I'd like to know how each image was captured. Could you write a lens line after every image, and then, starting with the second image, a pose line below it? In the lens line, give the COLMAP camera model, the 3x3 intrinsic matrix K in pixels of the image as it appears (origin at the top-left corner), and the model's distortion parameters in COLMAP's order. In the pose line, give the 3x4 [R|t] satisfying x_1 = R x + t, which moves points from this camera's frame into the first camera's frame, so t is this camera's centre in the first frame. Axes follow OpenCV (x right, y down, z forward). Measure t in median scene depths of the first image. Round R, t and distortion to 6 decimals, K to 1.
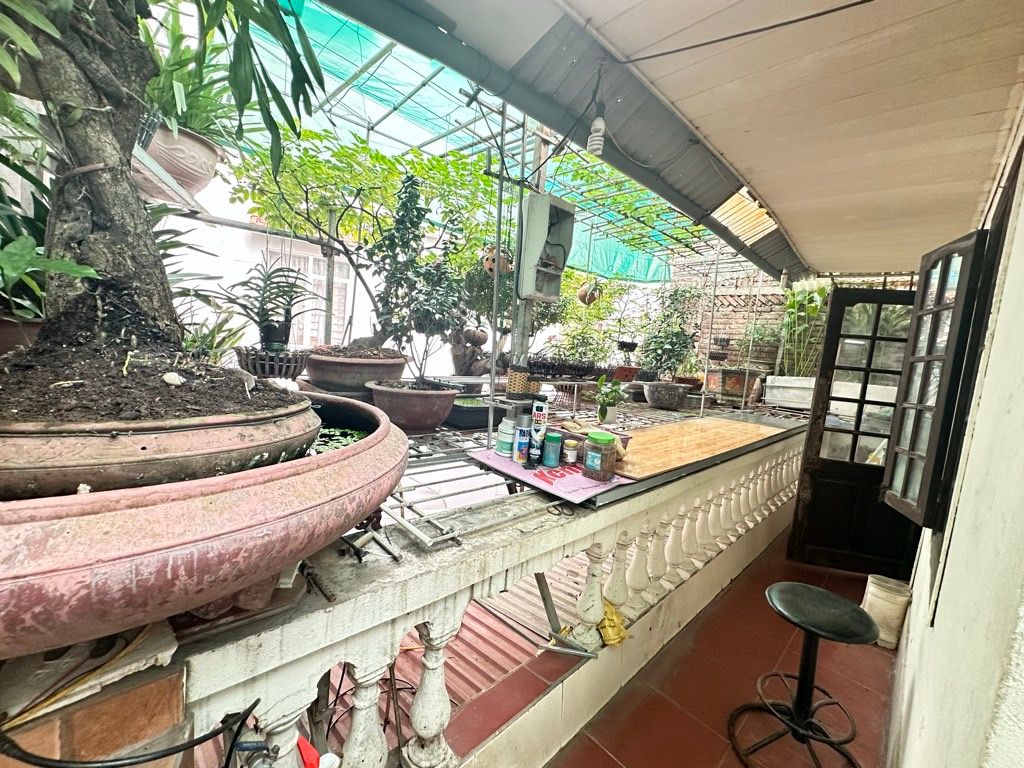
lens RADIAL K [[397.2, 0, 516.0], [0, 397.2, 383.2], [0, 0, 1]] dist [0.002092, 0.000052]
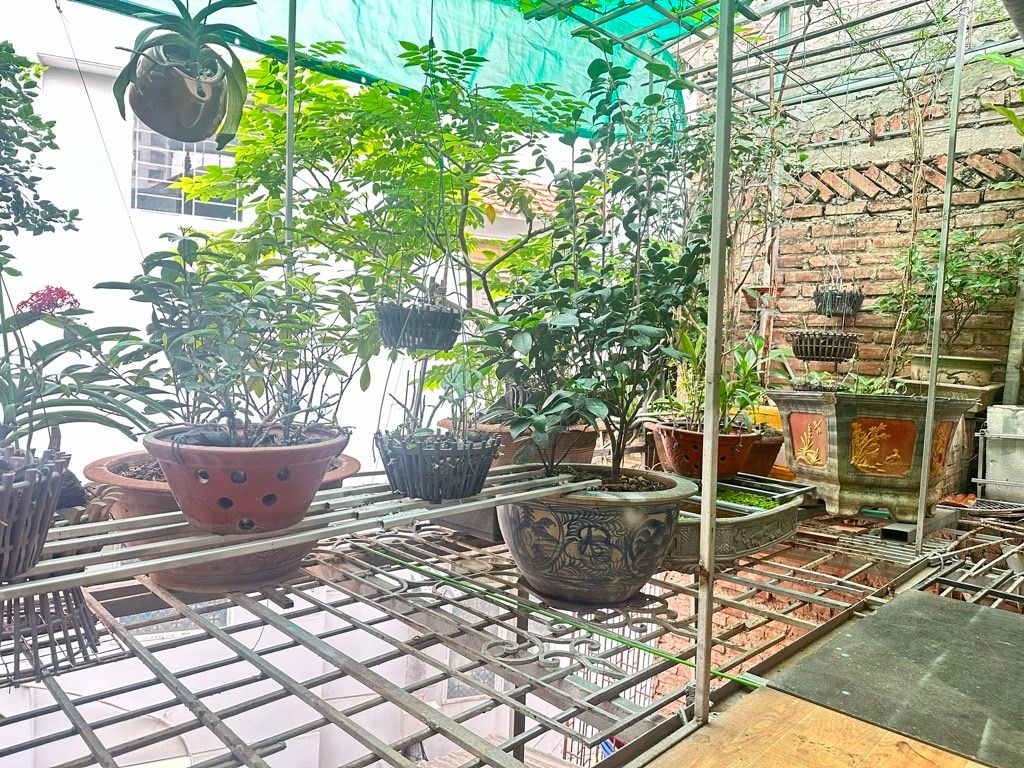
lens RADIAL K [[712.5, 0, 509.8], [0, 712.5, 387.4], [0, 0, 1]] dist [0.005459, 0.000081]
pose [[0.998864, -0.042360, 0.021843, 0.250634], [0.042985, 0.998656, -0.028944, -0.031924], [-0.020587, 0.029850, 0.999342, 0.453044]]
